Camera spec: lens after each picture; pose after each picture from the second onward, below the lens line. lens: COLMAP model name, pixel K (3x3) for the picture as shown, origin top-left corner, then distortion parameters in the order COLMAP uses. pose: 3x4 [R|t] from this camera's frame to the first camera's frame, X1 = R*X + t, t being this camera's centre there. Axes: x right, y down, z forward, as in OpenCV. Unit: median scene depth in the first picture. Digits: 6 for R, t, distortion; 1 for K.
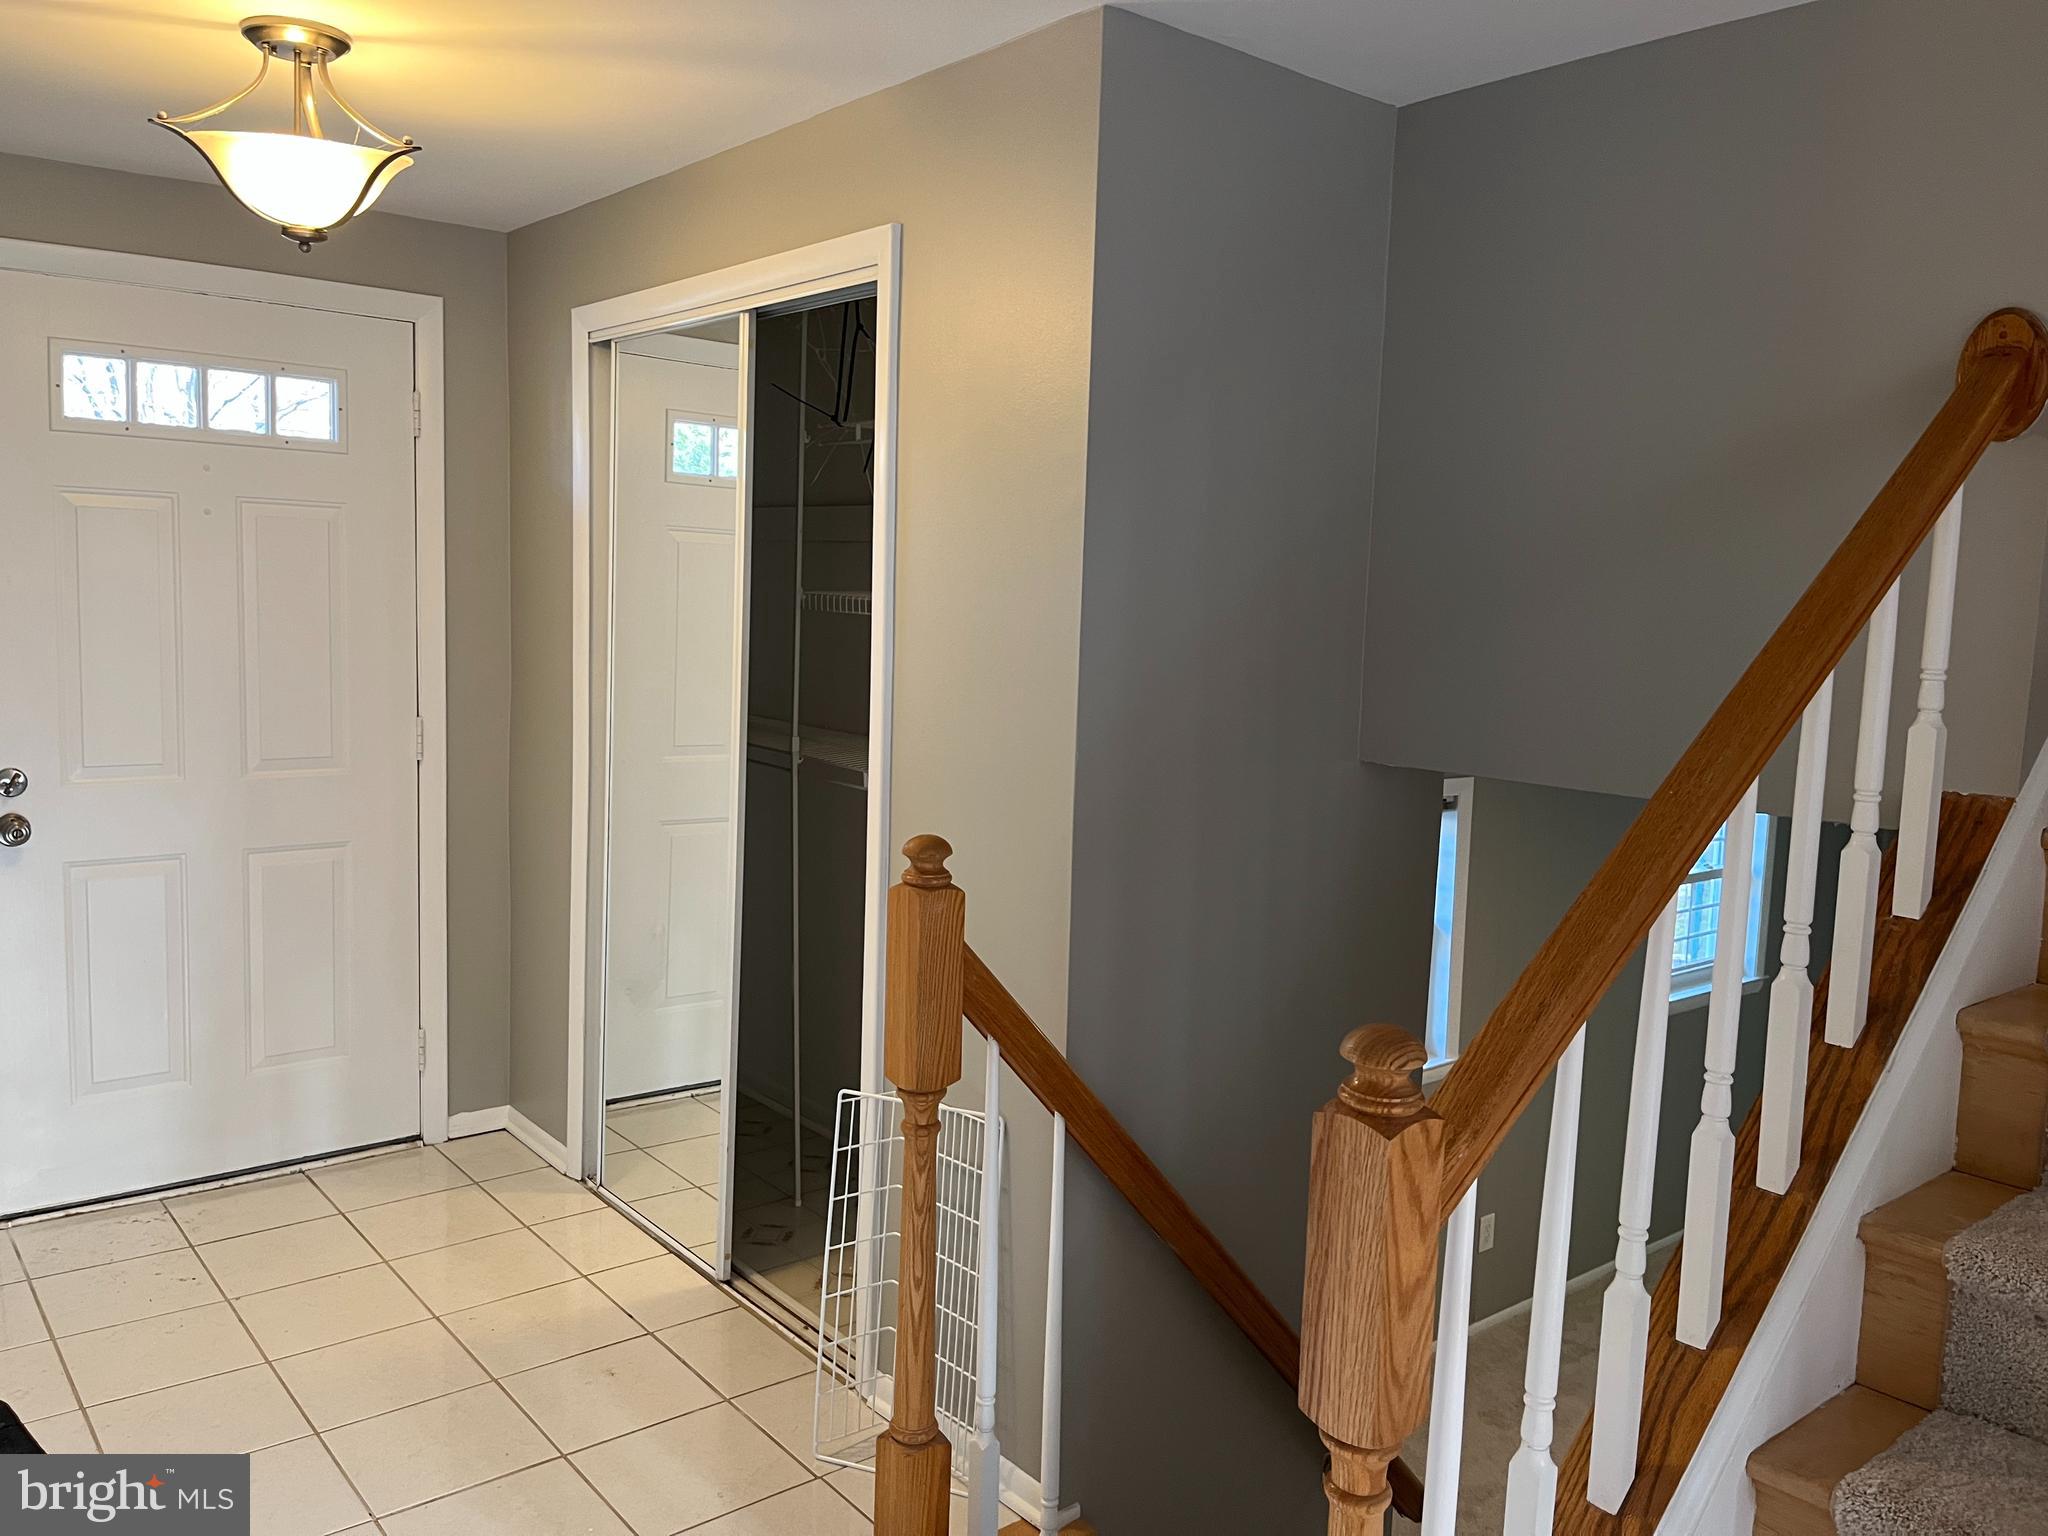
lens RADIAL K [[1538.8, 0, 1026.9], [0, 1538.8, 740.9], [0, 0, 1]] dist [0.044412, -0.080766]
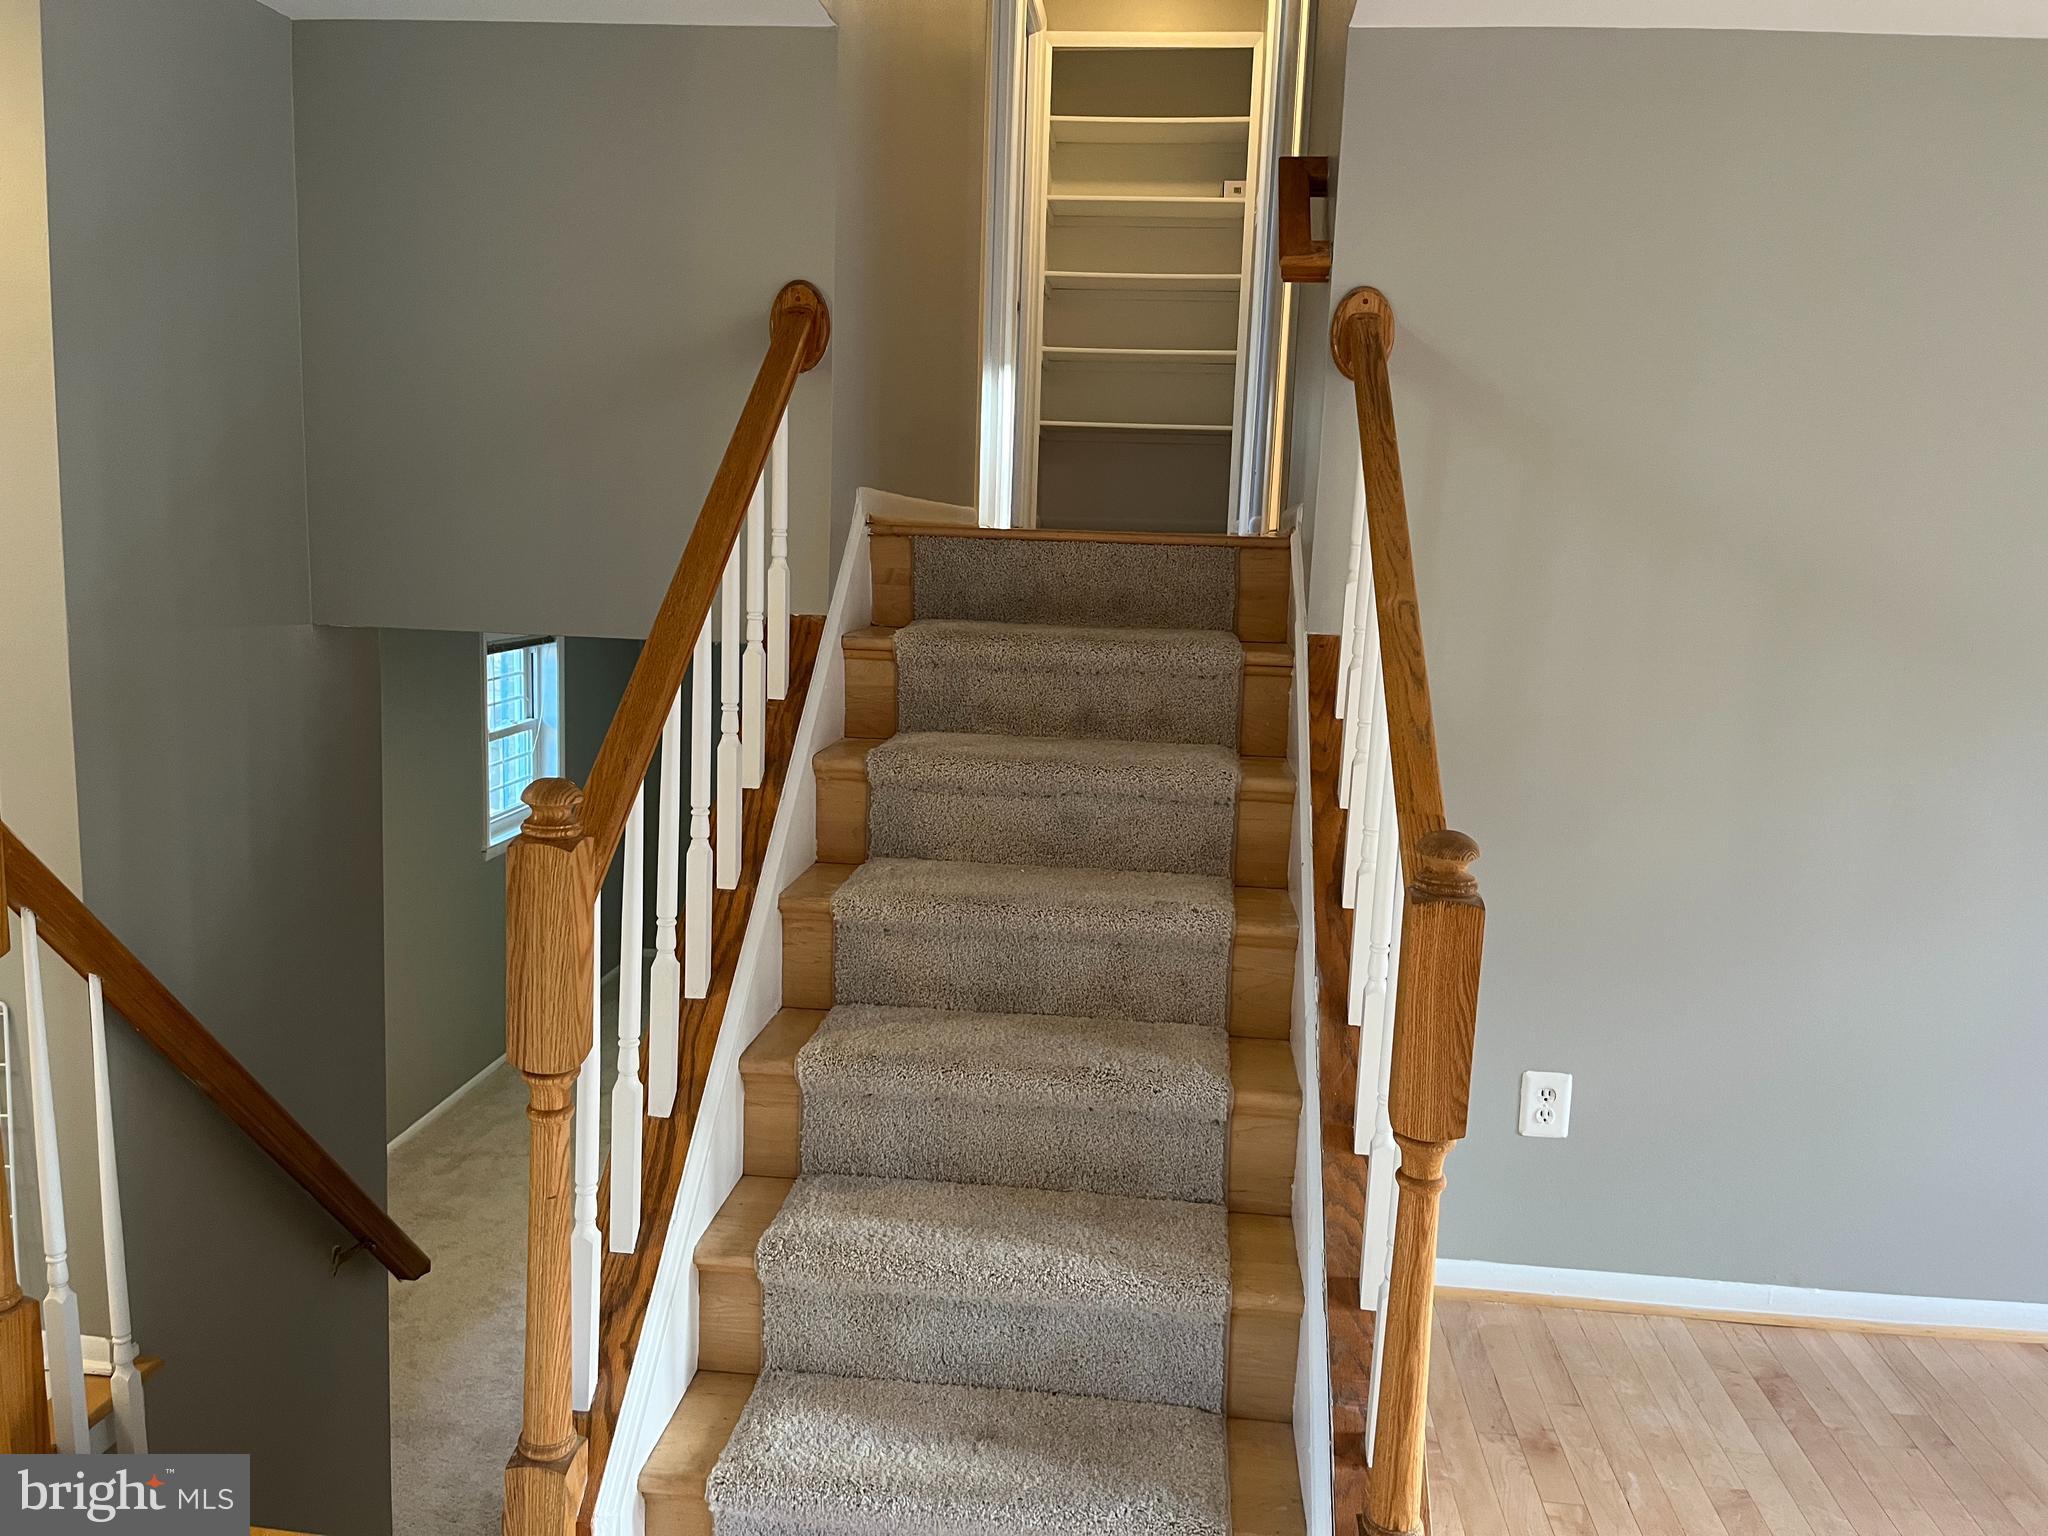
lens RADIAL K [[1538.8, 0, 1019.6], [0, 1538.8, 755.0], [0, 0, 1]] dist [0.044412, -0.080766]
pose [[0.702623, -0.114699, 0.702257, -0.337324], [0.058411, 0.992889, 0.103726, 0.030812], [-0.709161, -0.031860, 0.704327, -0.221028]]
